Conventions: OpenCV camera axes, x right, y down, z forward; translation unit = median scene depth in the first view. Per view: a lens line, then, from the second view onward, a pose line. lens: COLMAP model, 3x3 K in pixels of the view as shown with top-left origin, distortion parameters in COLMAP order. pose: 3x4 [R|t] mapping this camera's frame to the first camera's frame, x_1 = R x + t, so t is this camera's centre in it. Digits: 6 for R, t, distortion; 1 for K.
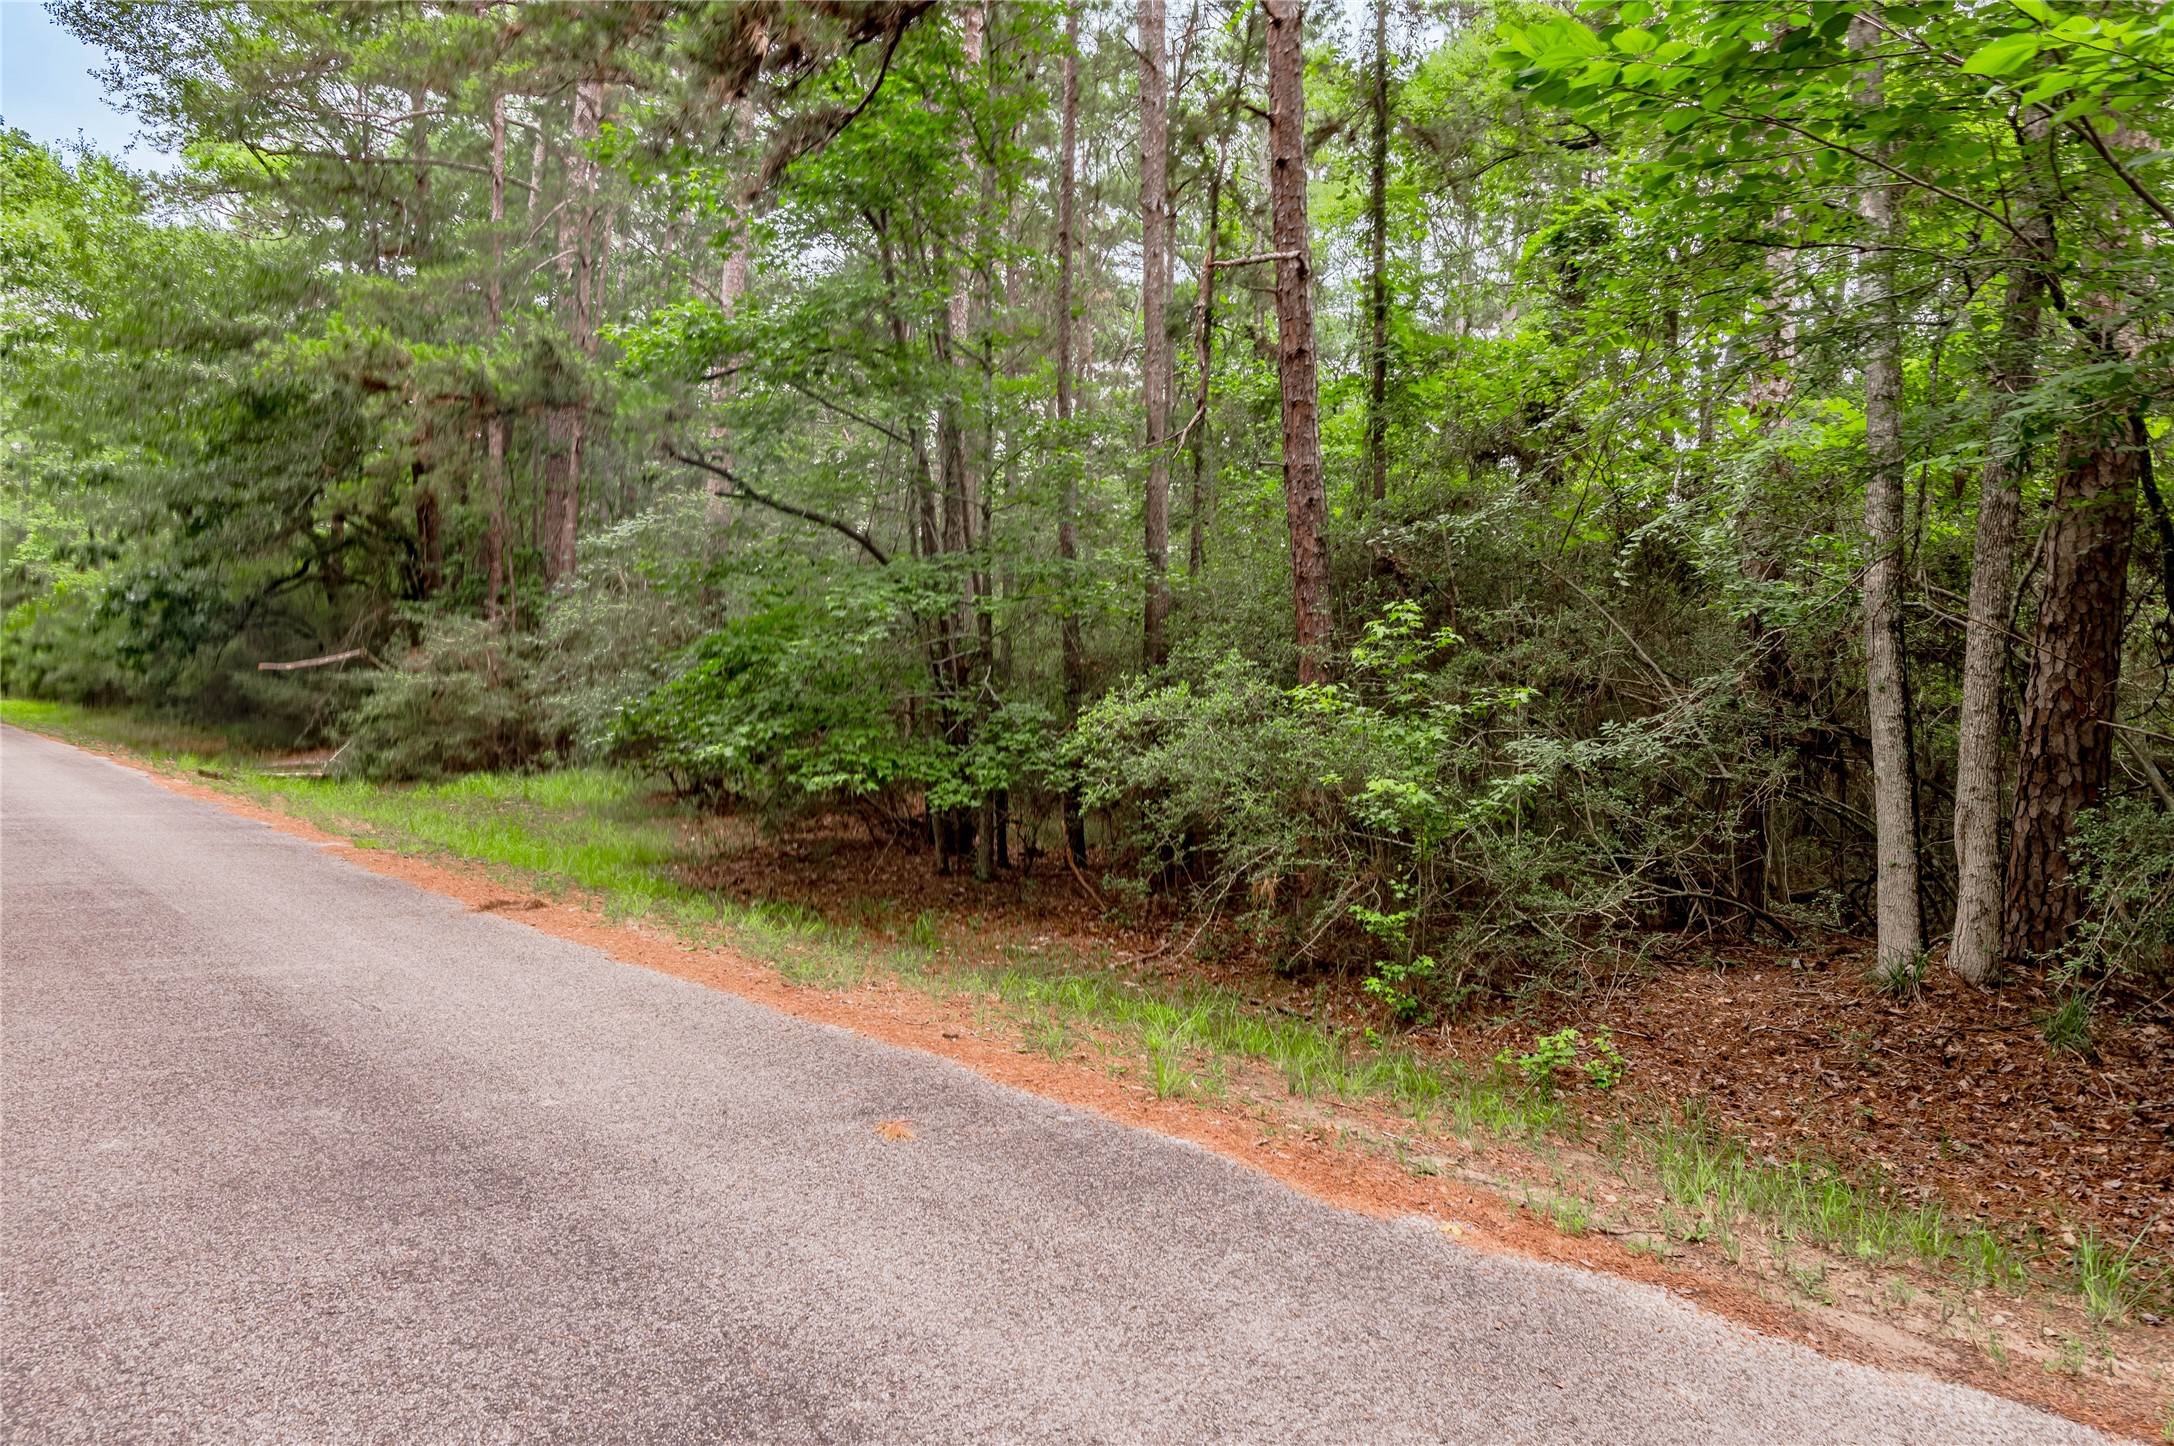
lens RADIAL K [[1144.6, 0, 1089.1], [0, 1144.6, 704.9], [0, 0, 1]] dist [-0.000434, 0.000512]
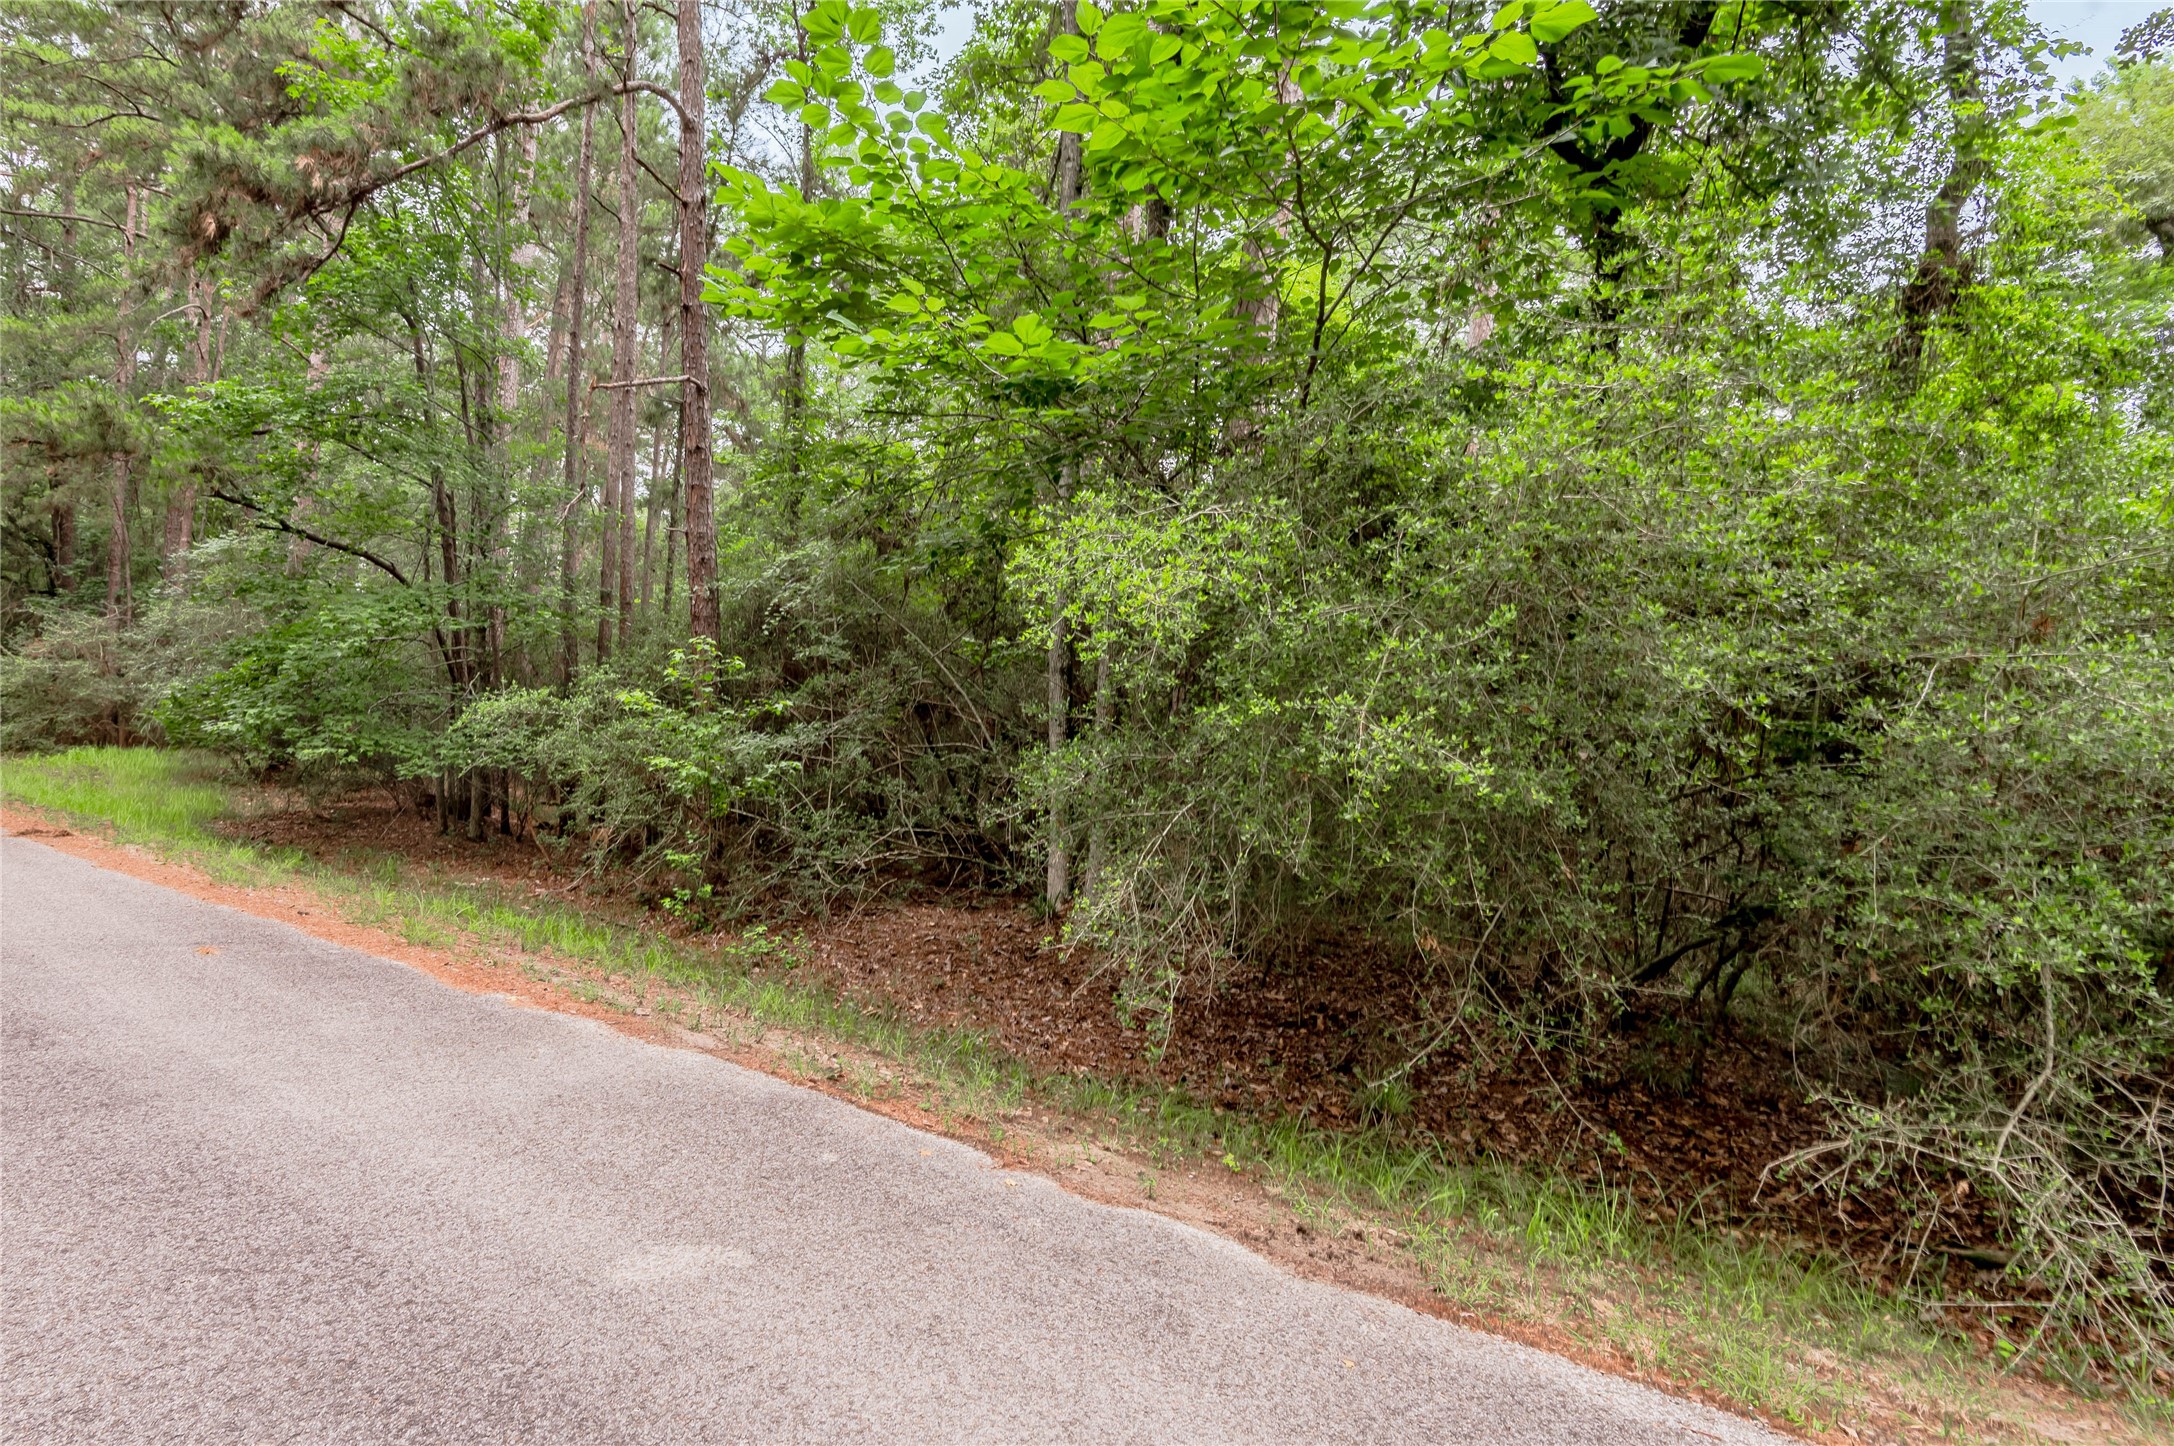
lens RADIAL K [[1185.6, 0, 1074.2], [0, 1185.6, 758.5], [0, 0, 1]] dist [-0.022145, -0.000057]
pose [[0.992633, 0.040002, 0.114363, 0.349183], [-0.041954, 0.999011, 0.014707, 0.012163], [-0.113661, -0.019396, 0.993330, -0.317620]]
